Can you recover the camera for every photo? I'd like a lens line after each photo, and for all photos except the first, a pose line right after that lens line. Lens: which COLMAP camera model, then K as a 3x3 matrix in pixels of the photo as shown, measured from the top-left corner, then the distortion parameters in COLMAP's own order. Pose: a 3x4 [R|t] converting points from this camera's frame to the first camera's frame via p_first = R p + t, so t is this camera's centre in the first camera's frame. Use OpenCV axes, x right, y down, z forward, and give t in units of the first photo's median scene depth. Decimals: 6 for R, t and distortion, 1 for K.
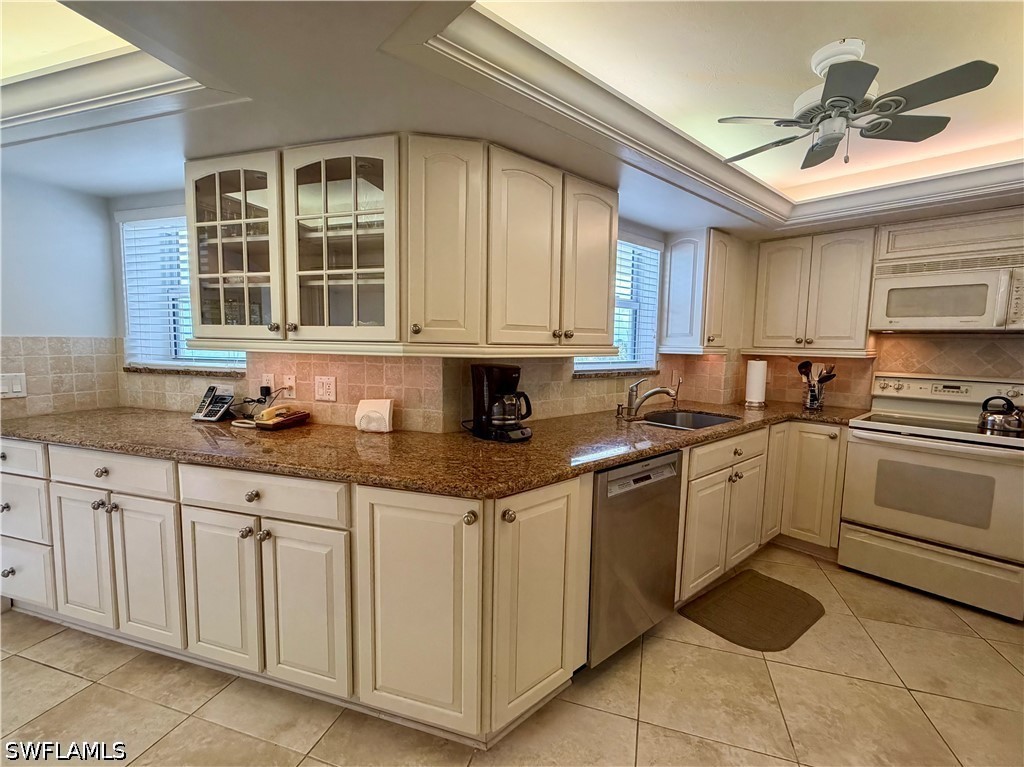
lens RADIAL K [[451.0, 0, 509.0], [0, 451.0, 386.7], [0, 0, 1]] dist [0.000806, 0.000795]
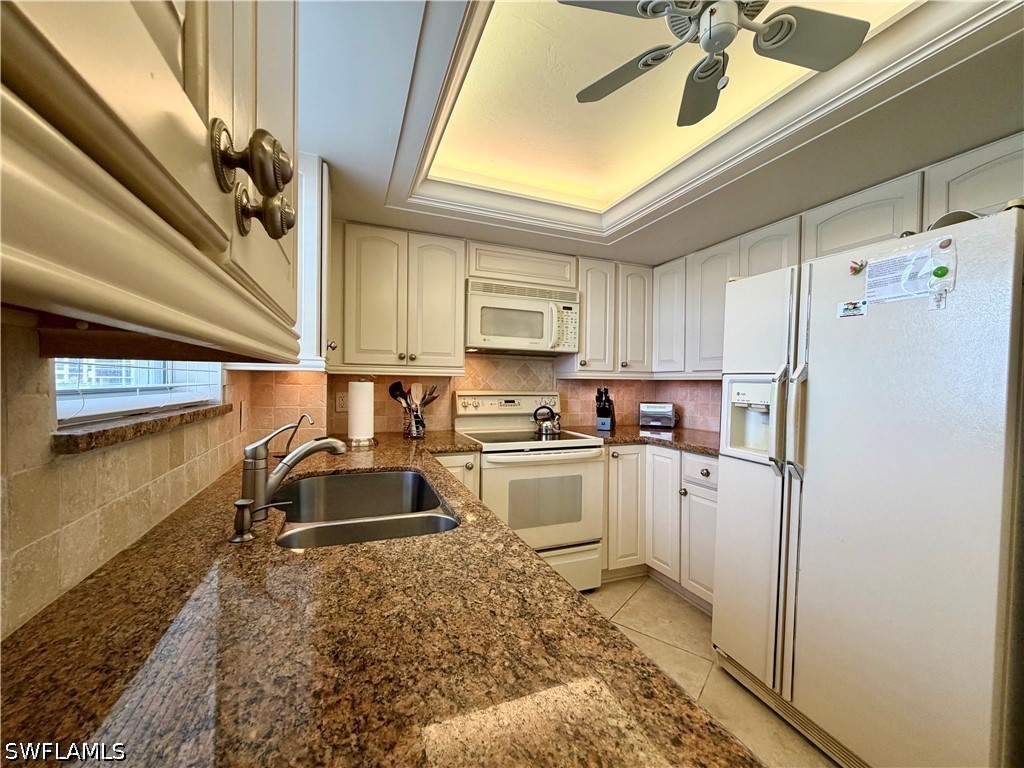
lens RADIAL K [[410.7, 0, 511.7], [0, 410.7, 386.2], [0, 0, 1]] dist [0.000252, 0.000064]
pose [[0.328794, -0.023001, 0.944121, 0.010837], [0.083180, 0.996524, -0.004690, -0.035067], [-0.940731, 0.080074, 0.329564, 0.710953]]
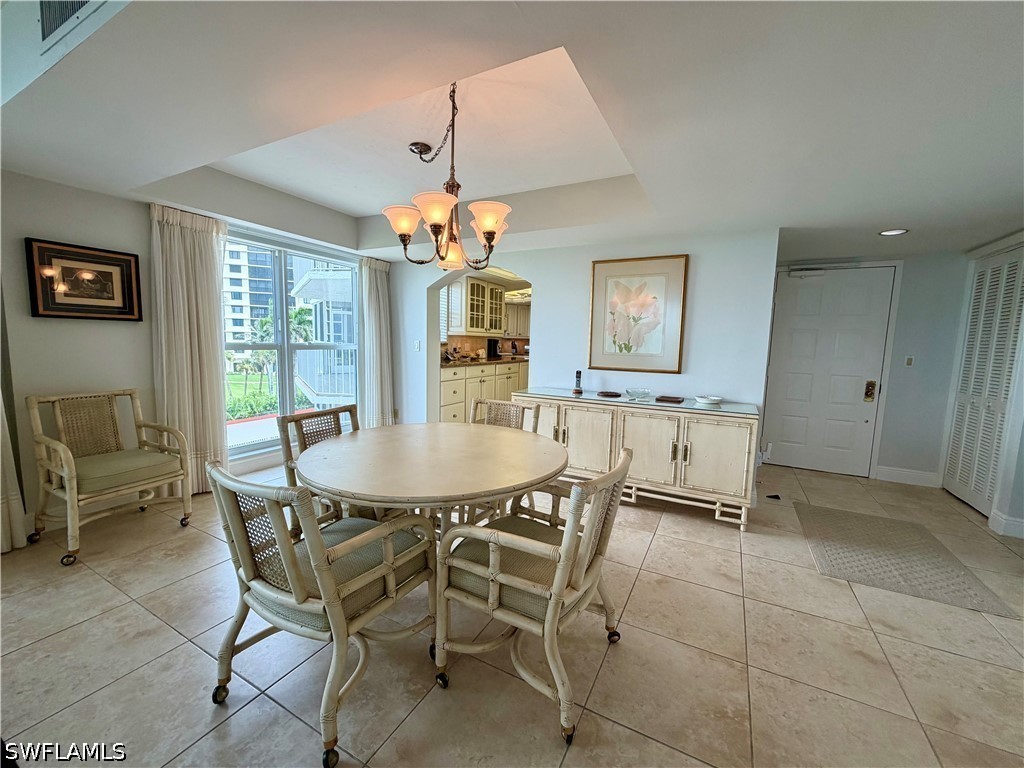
lens RADIAL K [[410.7, 0, 511.7], [0, 410.7, 386.2], [0, 0, 1]] dist [0.000252, 0.000064]
pose [[0.175025, -0.121178, 0.977078, -2.816243], [0.068453, 0.991493, 0.110703, -0.020931], [-0.982181, 0.047508, 0.181831, 0.156025]]
